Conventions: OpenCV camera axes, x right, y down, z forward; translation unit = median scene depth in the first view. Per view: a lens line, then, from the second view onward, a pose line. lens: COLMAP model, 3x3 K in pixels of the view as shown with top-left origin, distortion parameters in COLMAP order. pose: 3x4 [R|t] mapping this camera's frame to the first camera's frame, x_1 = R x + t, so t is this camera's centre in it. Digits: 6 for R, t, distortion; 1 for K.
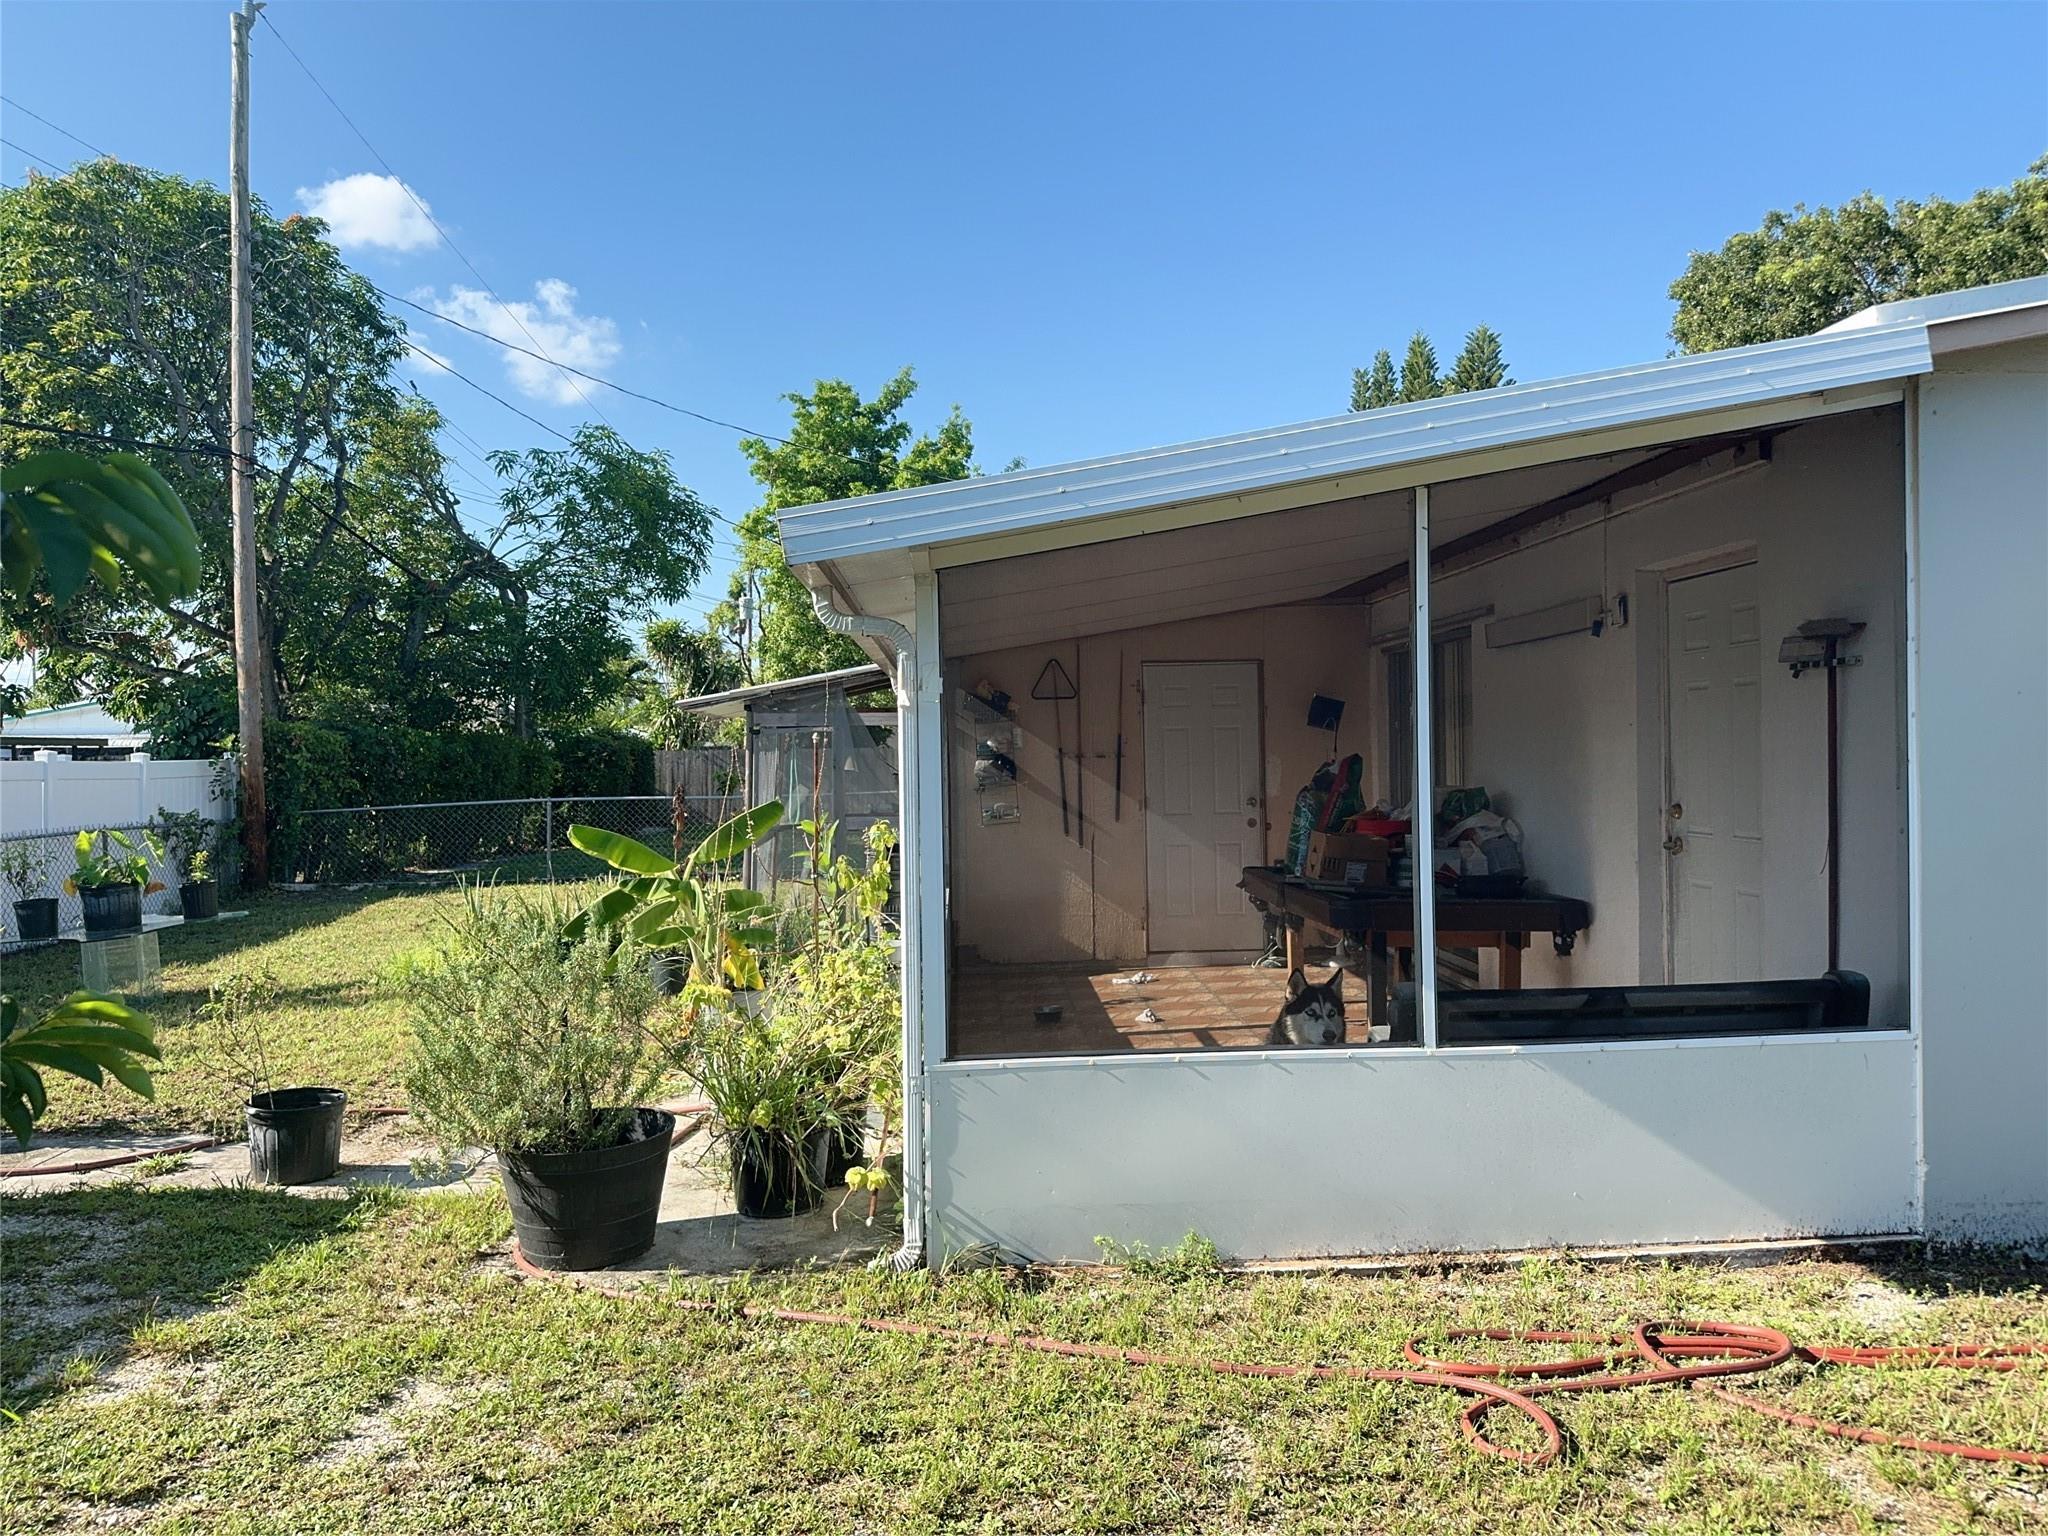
lens RADIAL K [[1464.0, 0, 1024.0], [0, 1464.0, 768.0], [0, 0, 1]] dist [0.160485, -0.256926]
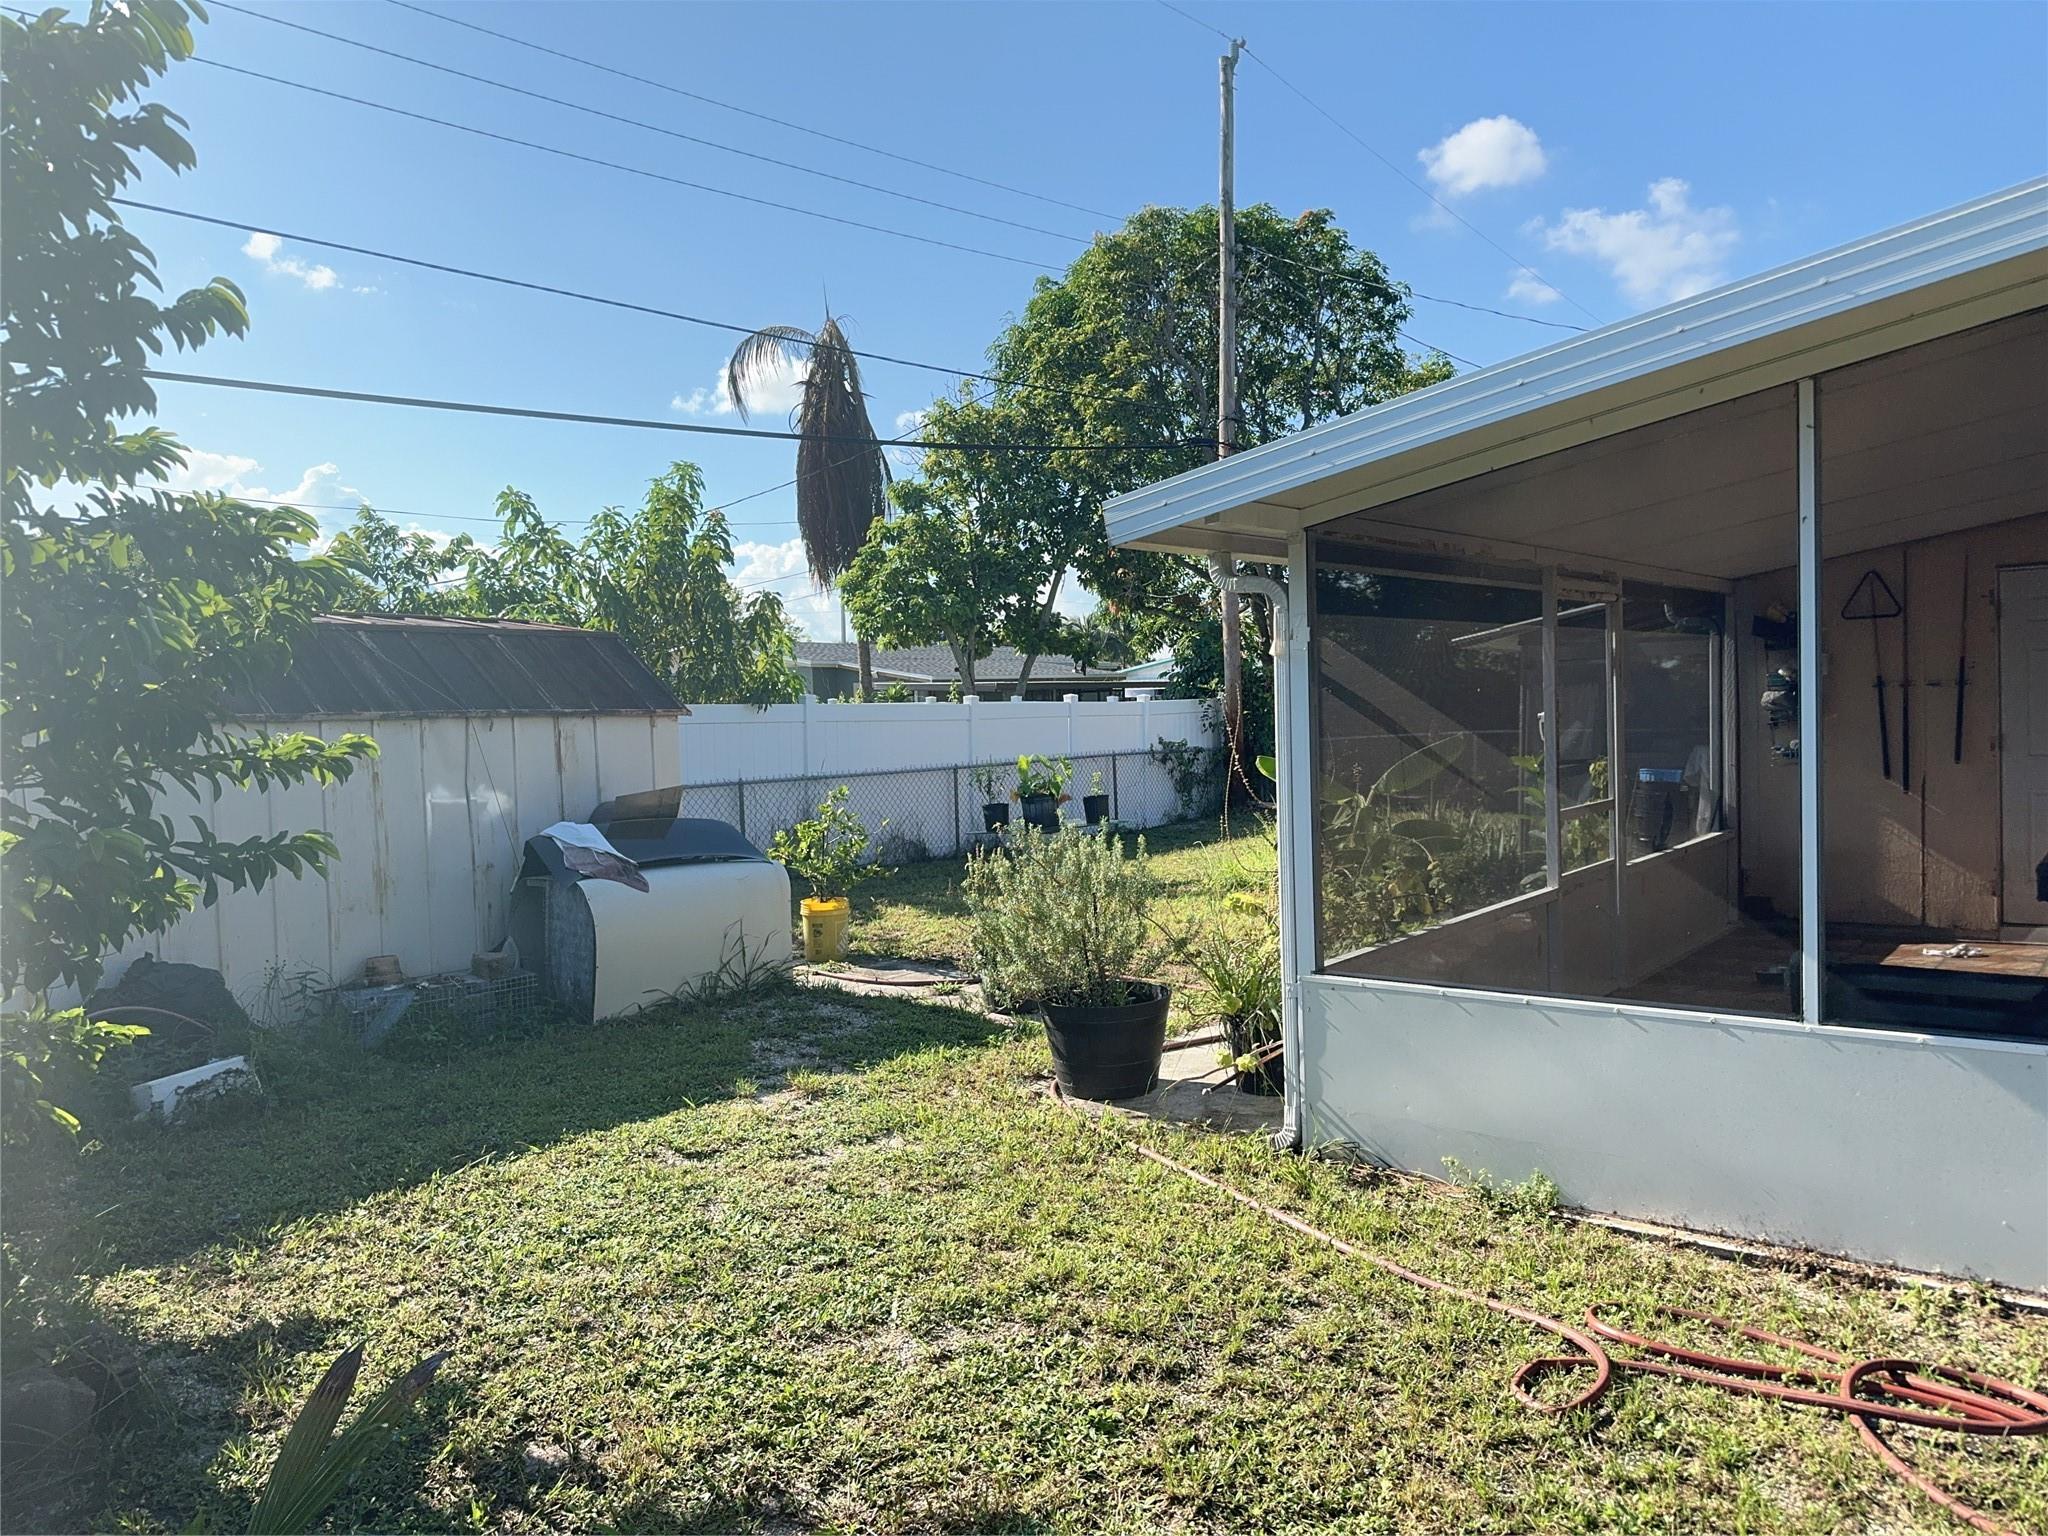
lens RADIAL K [[1495.9, 0, 1024.0], [0, 1495.9, 768.0], [0, 0, 1]] dist [0.033854, -0.019823]
pose [[0.717534, 0.019917, -0.696238, 0.557484], [0.012760, 0.999047, 0.041730, -0.005496], [0.696406, -0.038826, 0.716597, 0.043641]]
